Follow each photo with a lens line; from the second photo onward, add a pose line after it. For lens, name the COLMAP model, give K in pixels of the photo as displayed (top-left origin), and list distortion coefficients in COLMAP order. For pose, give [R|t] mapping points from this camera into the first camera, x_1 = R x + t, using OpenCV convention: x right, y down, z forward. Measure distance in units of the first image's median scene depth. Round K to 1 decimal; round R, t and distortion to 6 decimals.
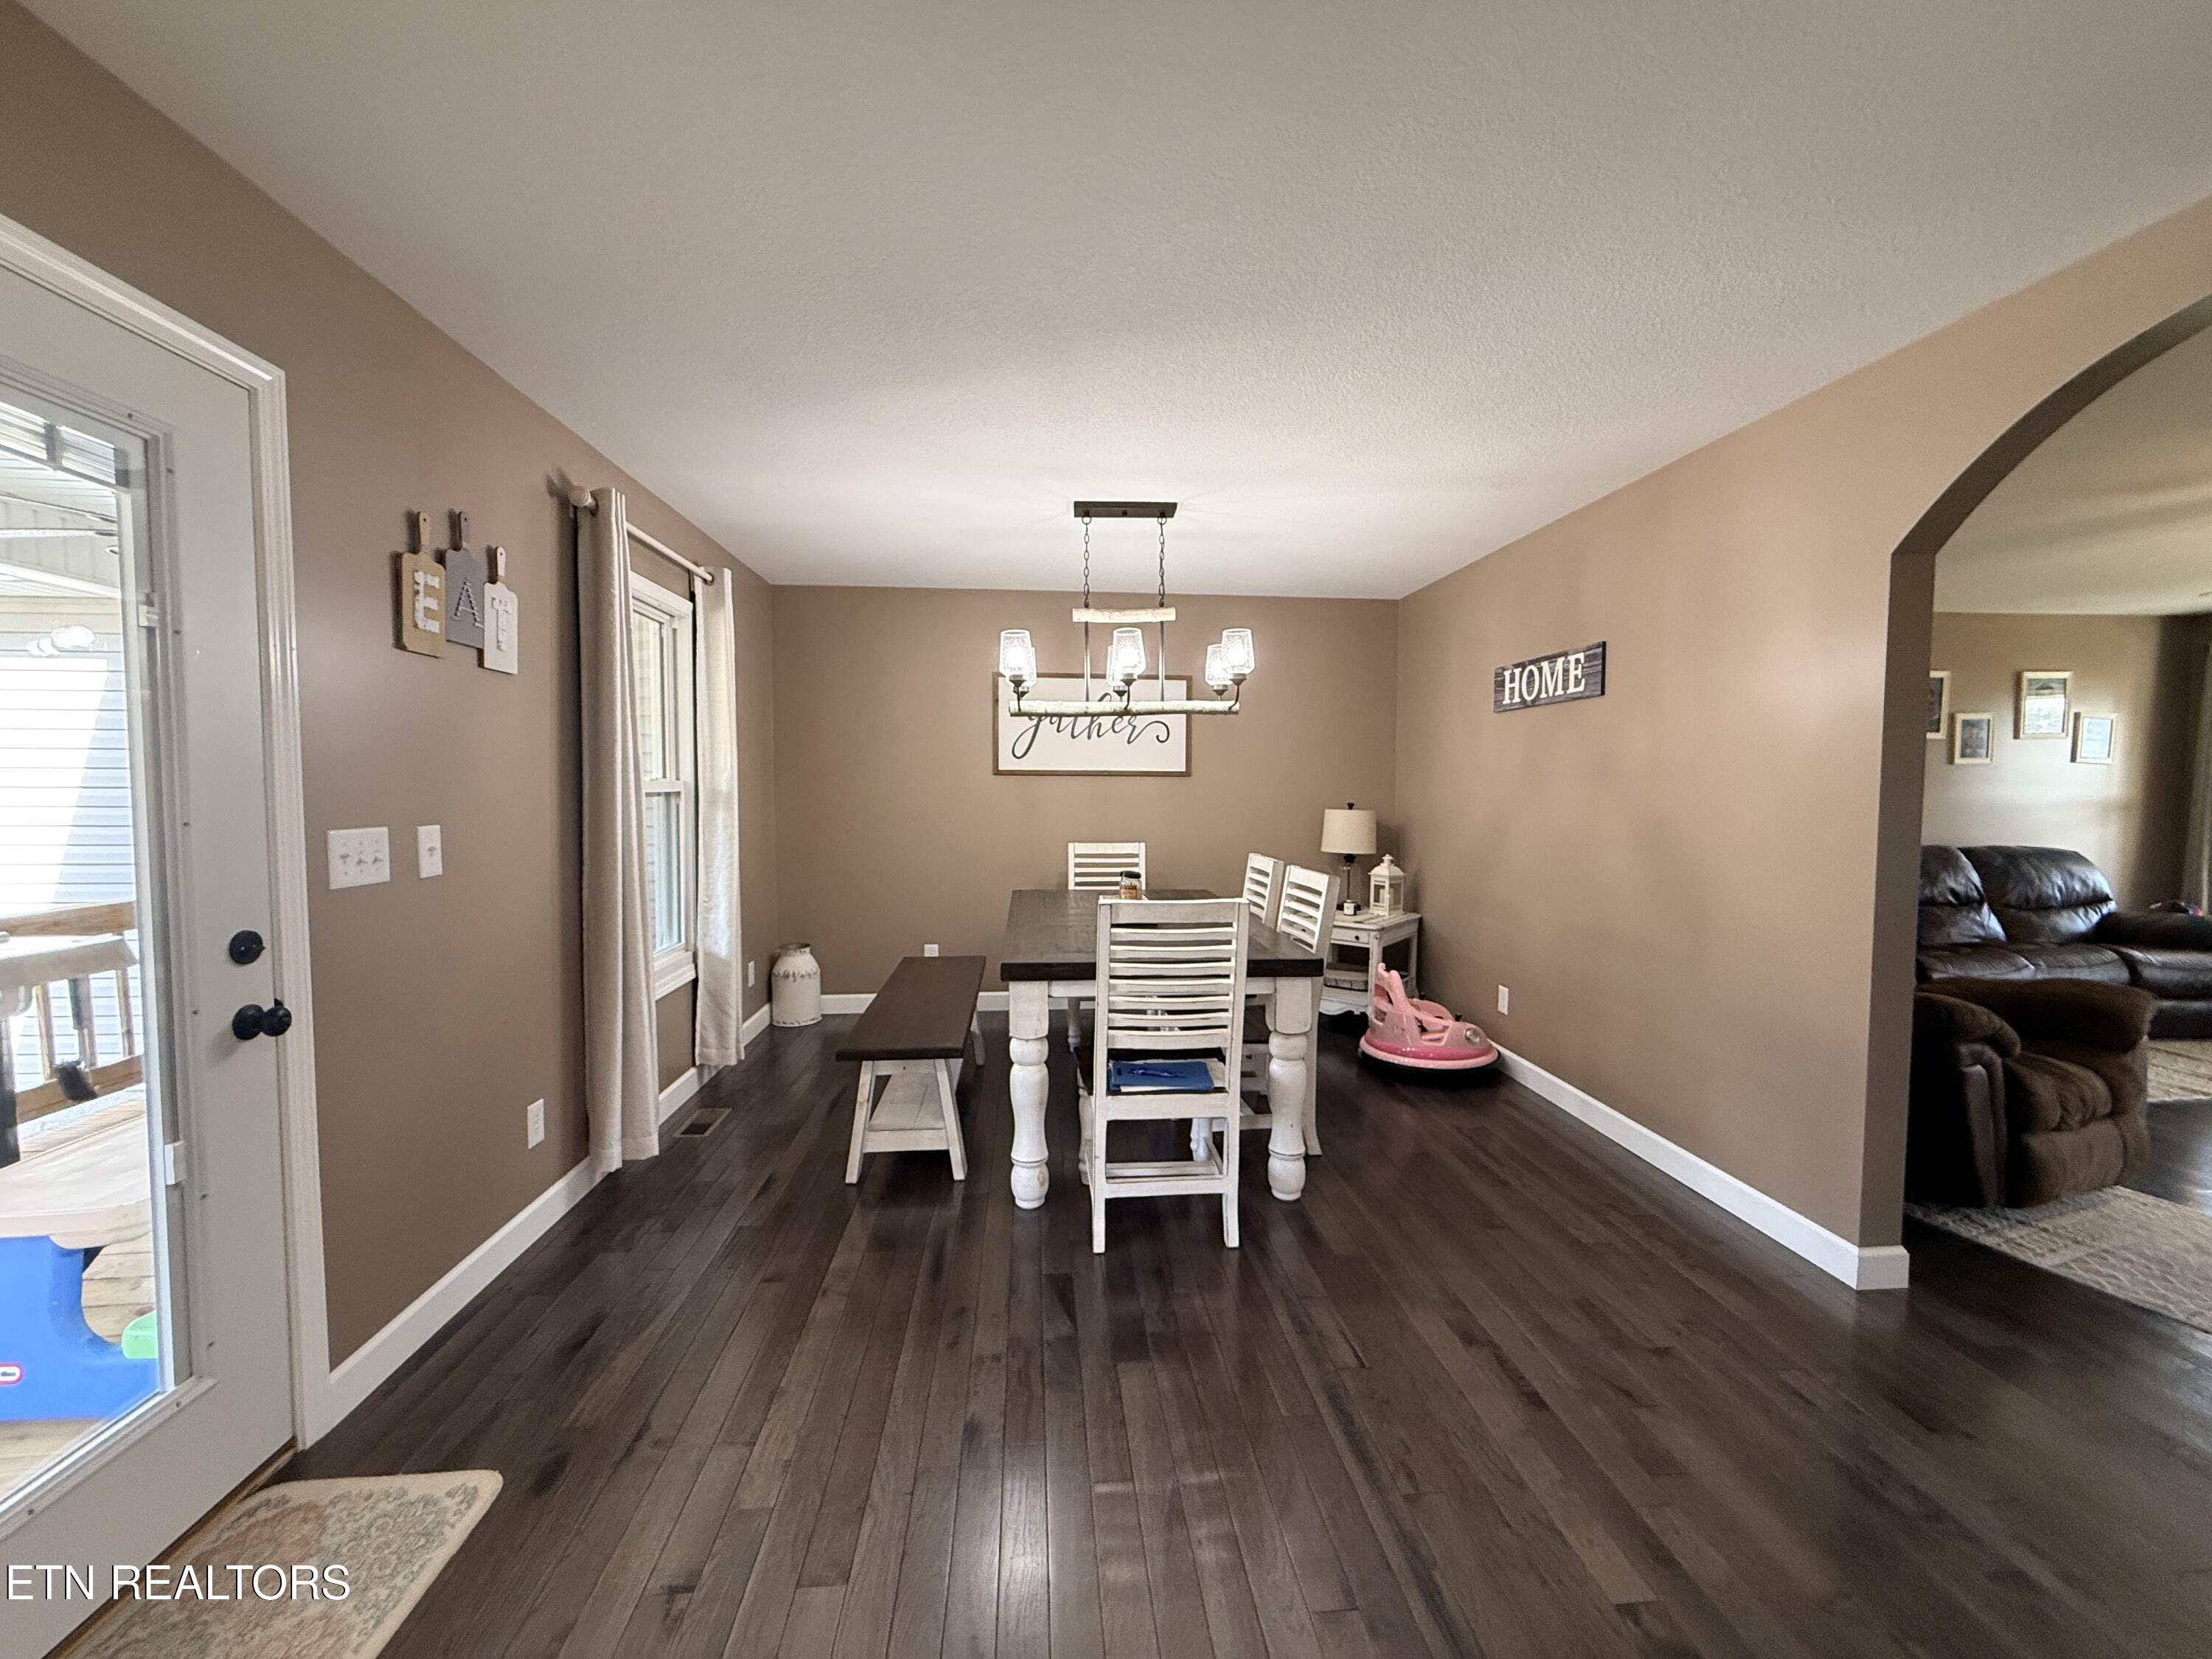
lens RADIAL K [[882.5, 0, 1103.2], [0, 882.5, 830.8], [0, 0, 1]] dist [-0.000266, 0.000069]
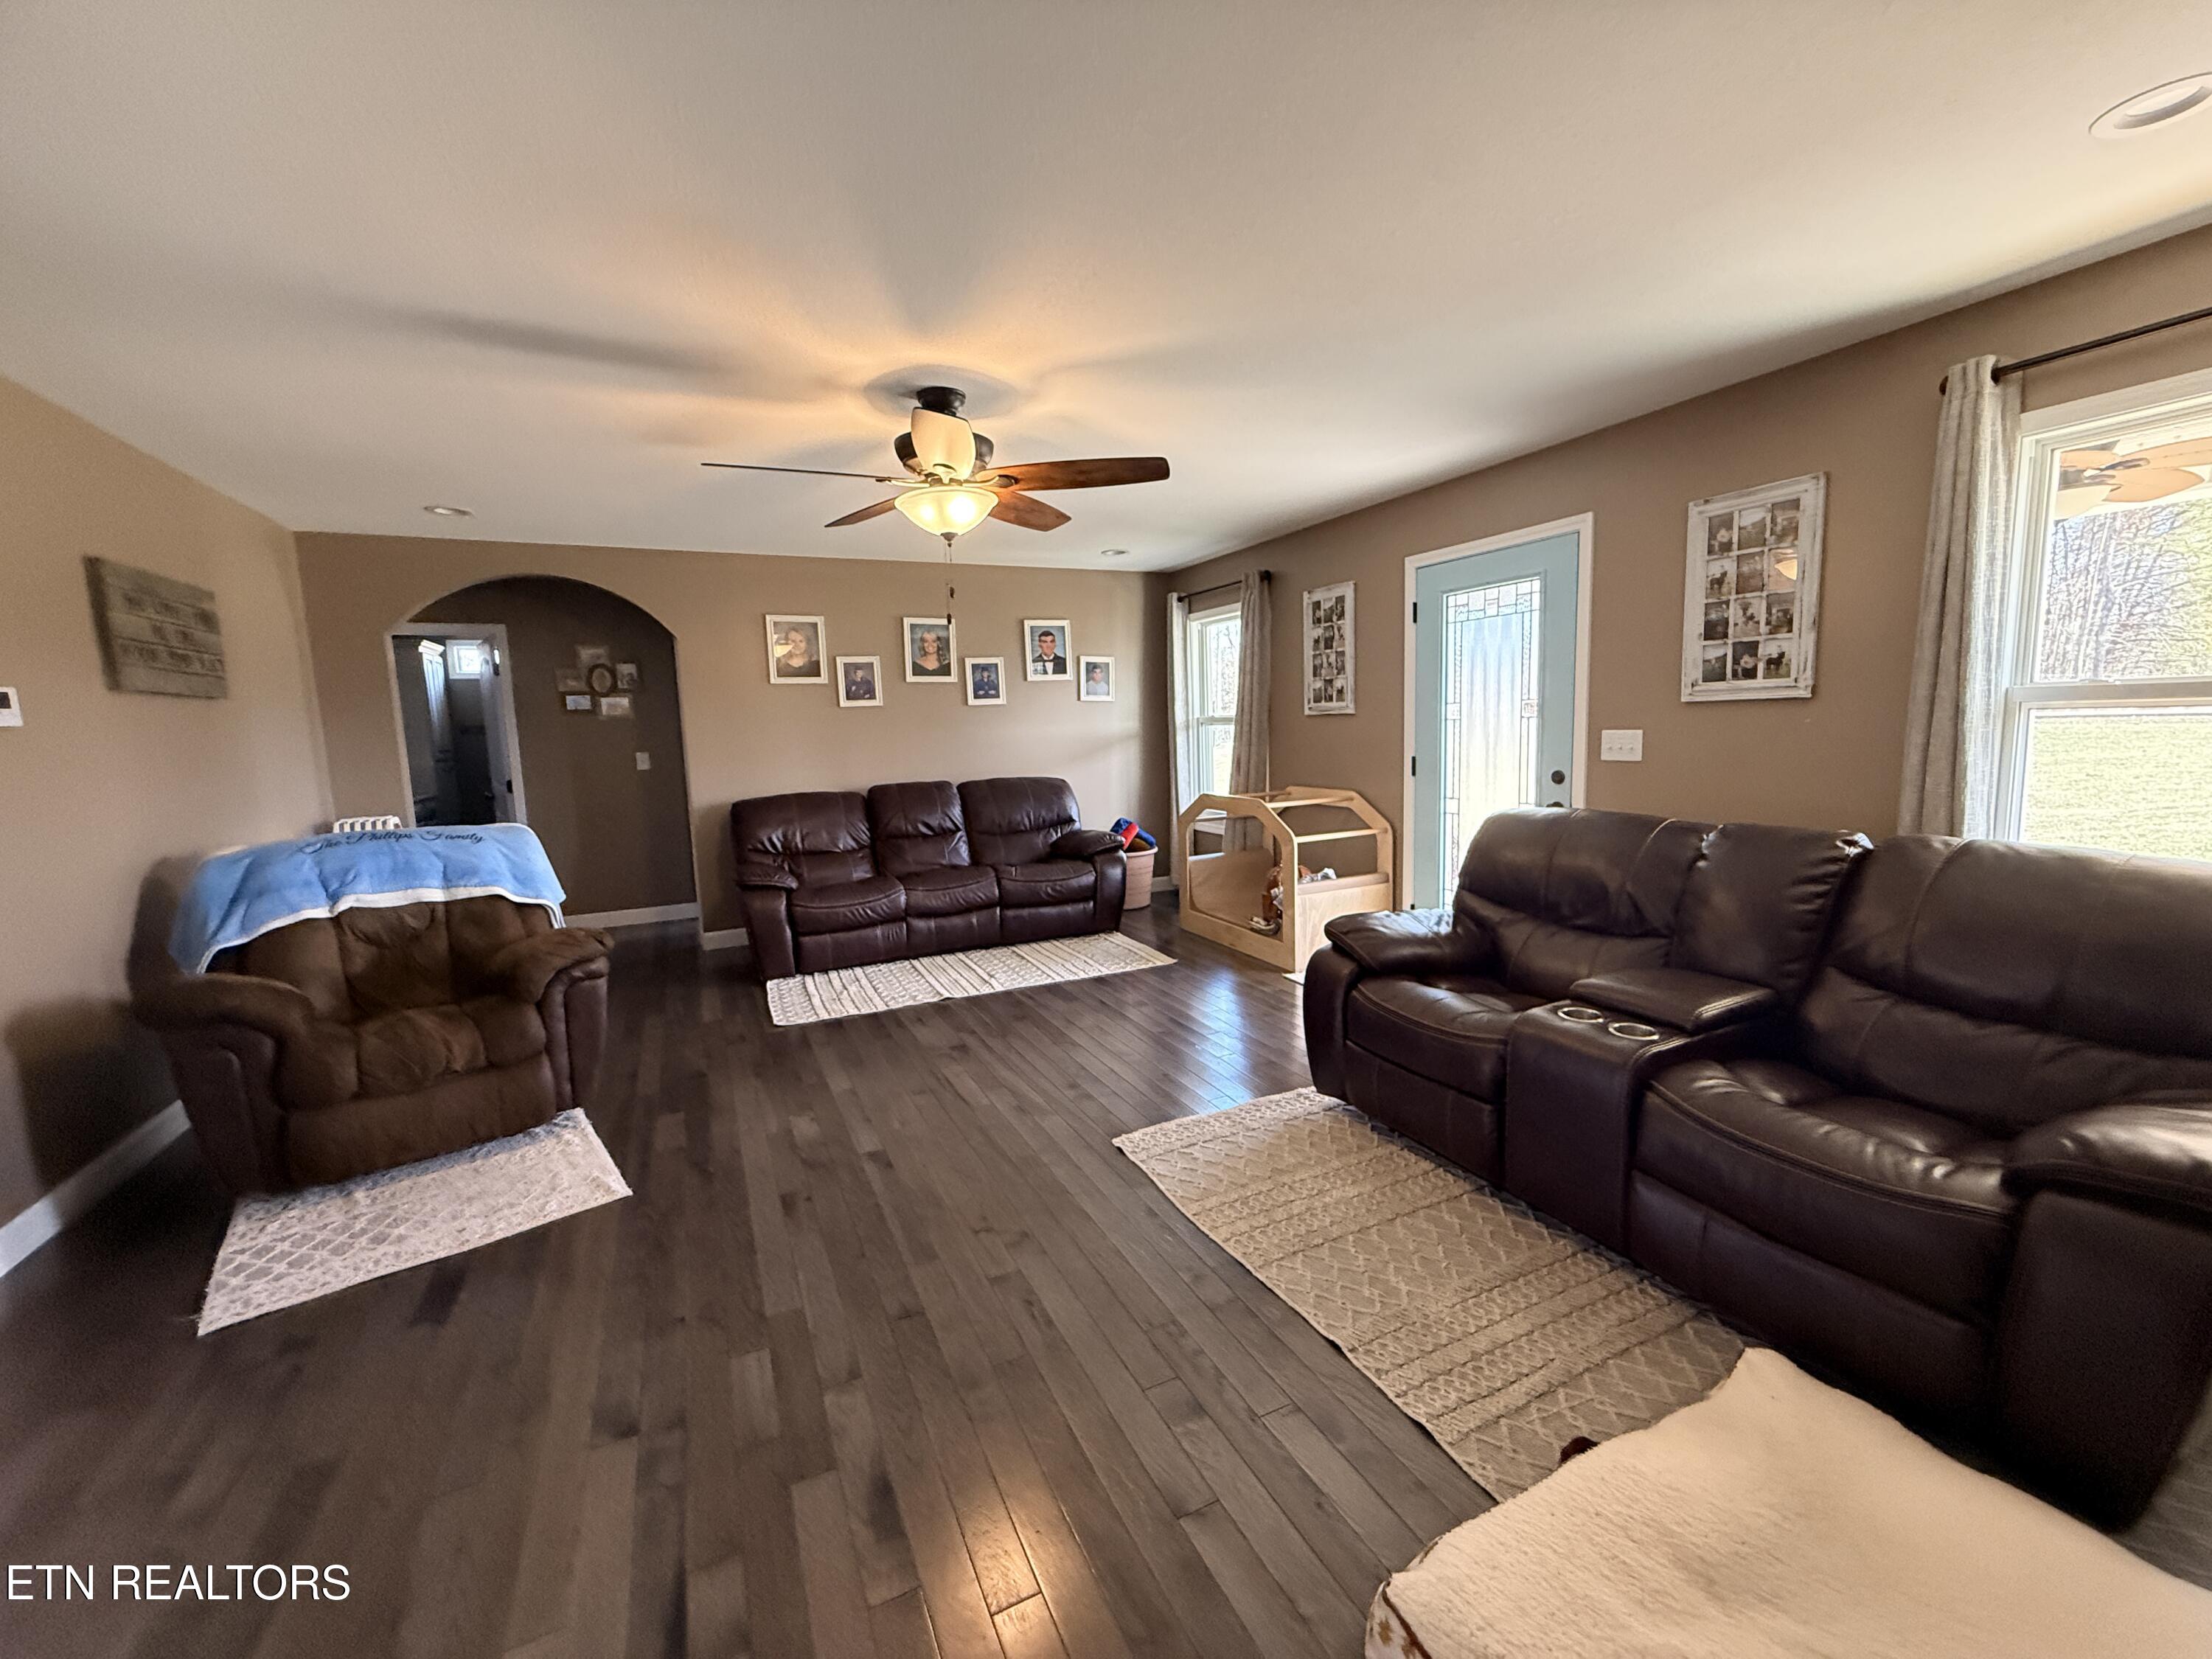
lens RADIAL K [[884.4, 0, 1106.0], [0, 884.4, 832.3], [0, 0, 1]] dist [0.000176, -0.000614]
pose [[0.934801, -0.076630, 0.346806, 0.778613], [0.052966, 0.995606, 0.077221, 0.006213], [-0.351200, -0.053817, 0.934752, -0.097799]]
